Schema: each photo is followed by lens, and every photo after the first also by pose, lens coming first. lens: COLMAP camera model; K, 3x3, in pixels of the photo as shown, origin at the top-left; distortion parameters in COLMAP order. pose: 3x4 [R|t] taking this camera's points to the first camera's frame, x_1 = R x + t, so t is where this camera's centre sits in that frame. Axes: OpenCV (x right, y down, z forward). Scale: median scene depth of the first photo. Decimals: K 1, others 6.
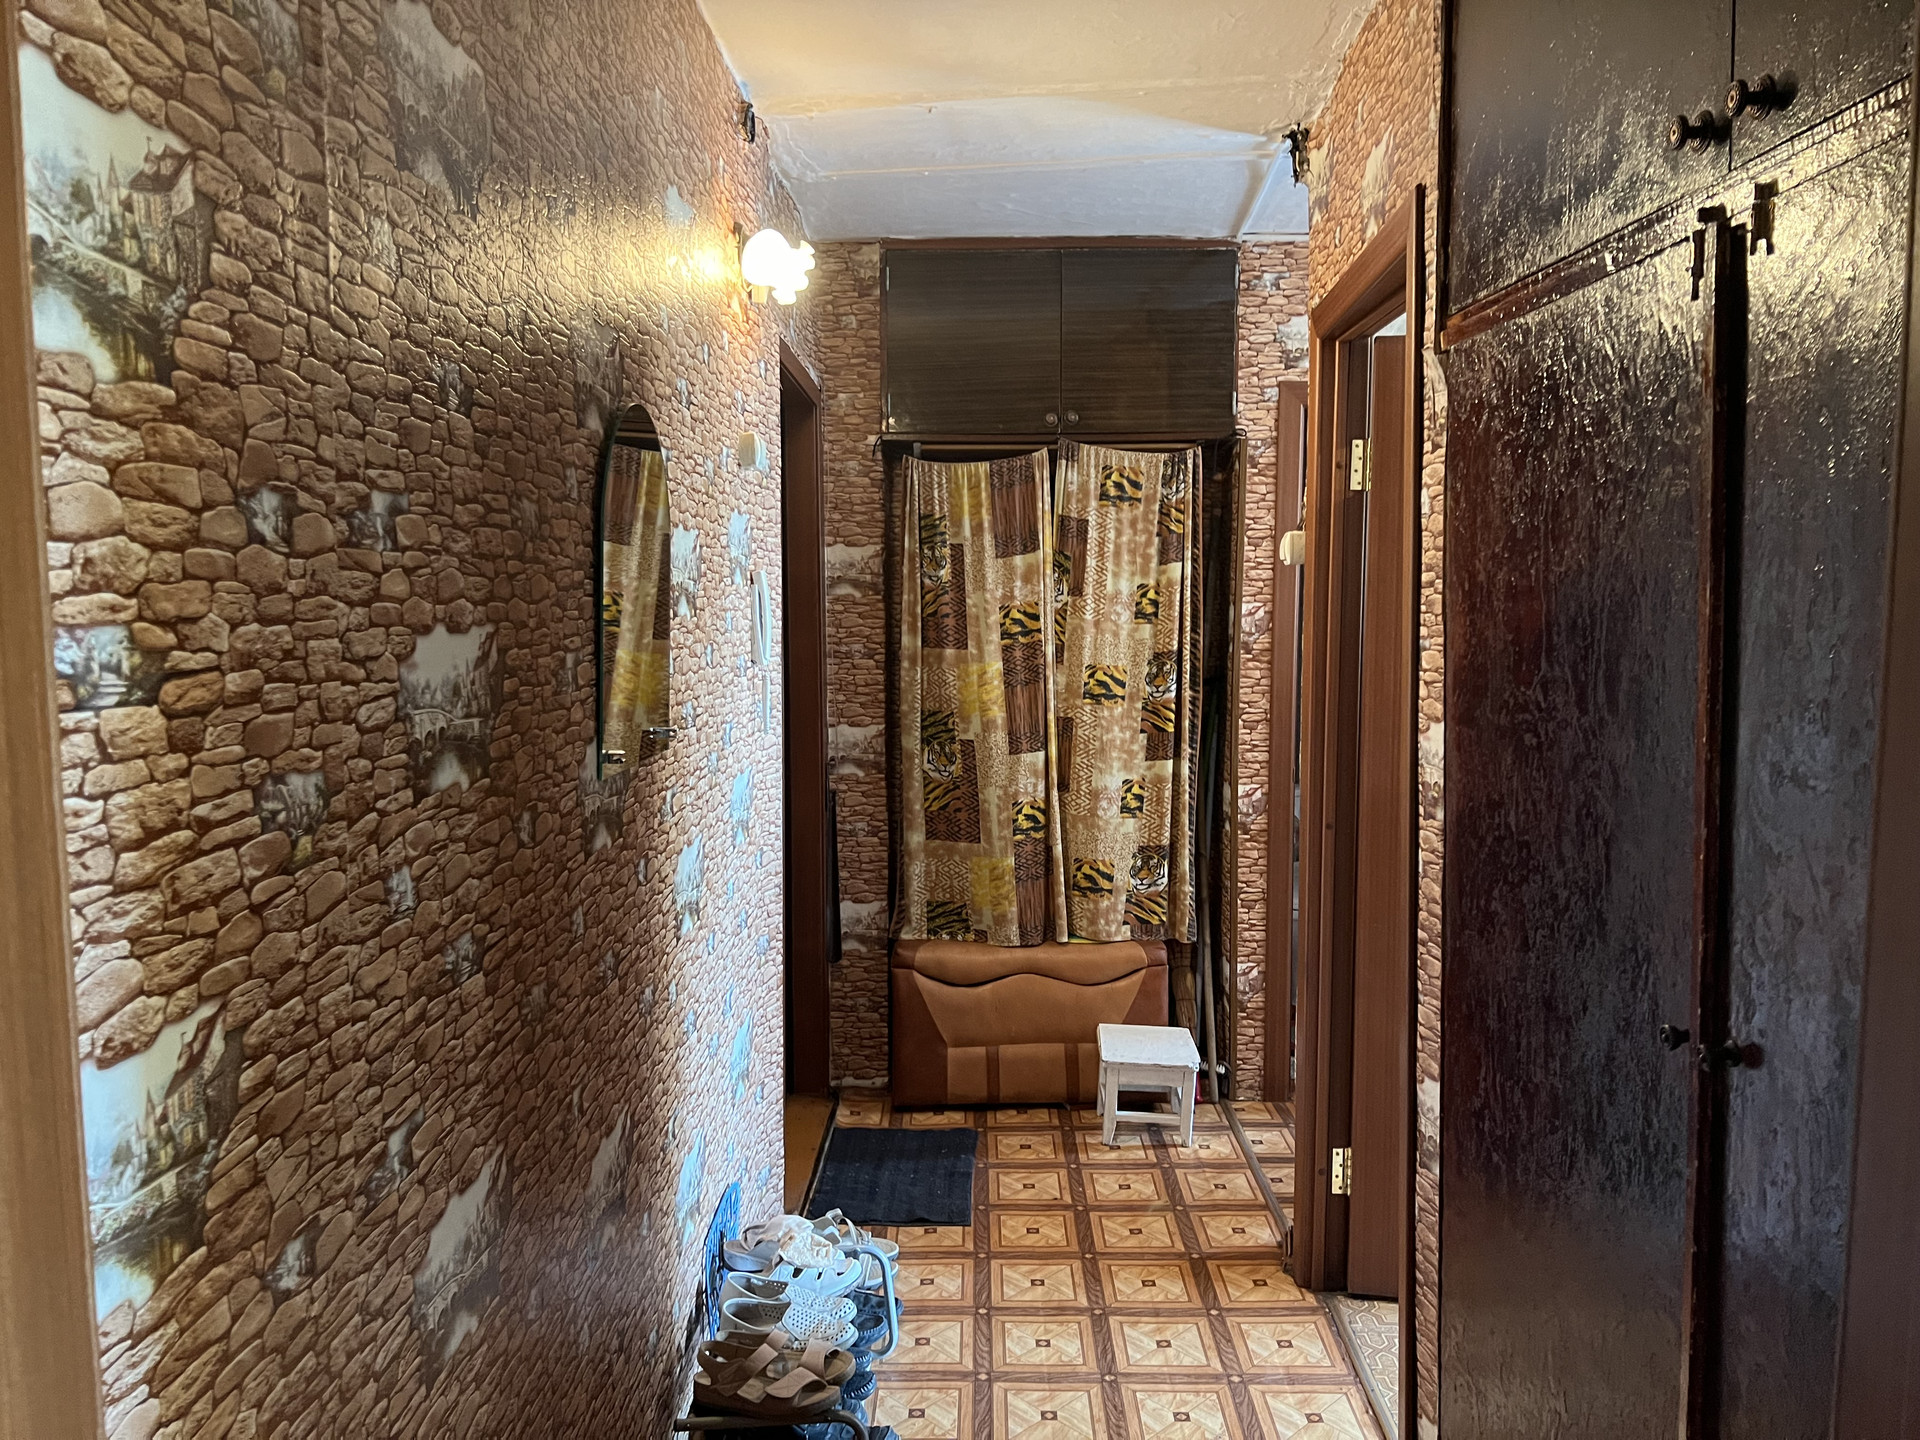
lens RADIAL K [[1398.0, 0, 988.5], [0, 1398.0, 725.7], [0, 0, 1]] dist [0.098968, -0.112042]
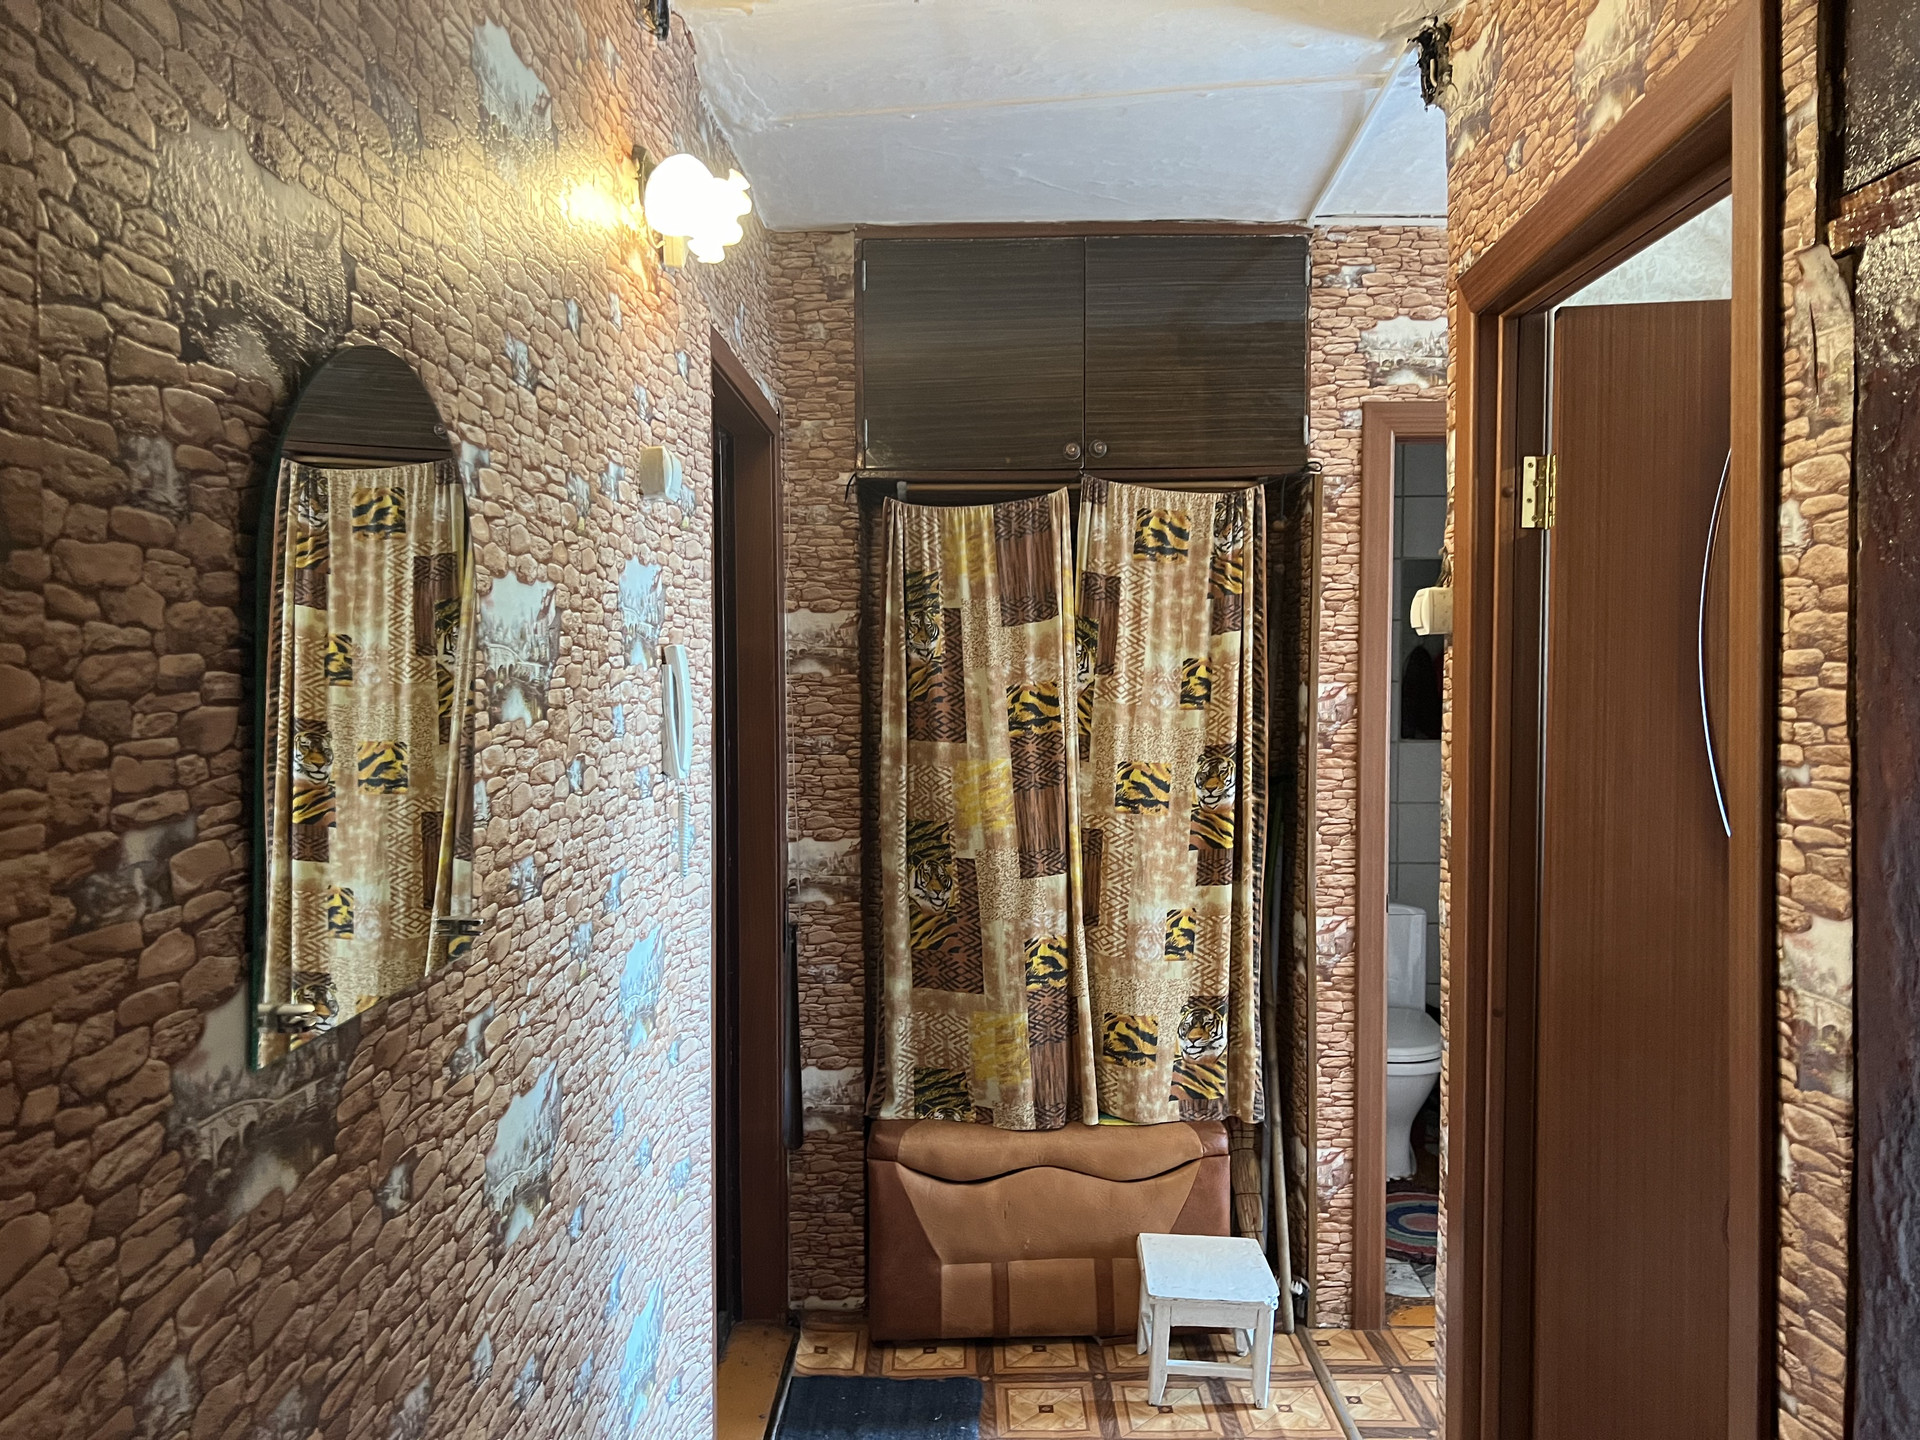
lens RADIAL K [[1398.0, 0, 988.5], [0, 1398.0, 725.7], [0, 0, 1]] dist [0.098968, -0.112042]
pose [[0.999966, -0.002986, 0.007749, -0.008718], [0.003360, 0.998810, -0.048652, -0.026207], [-0.007594, 0.048676, 0.998786, 0.221587]]
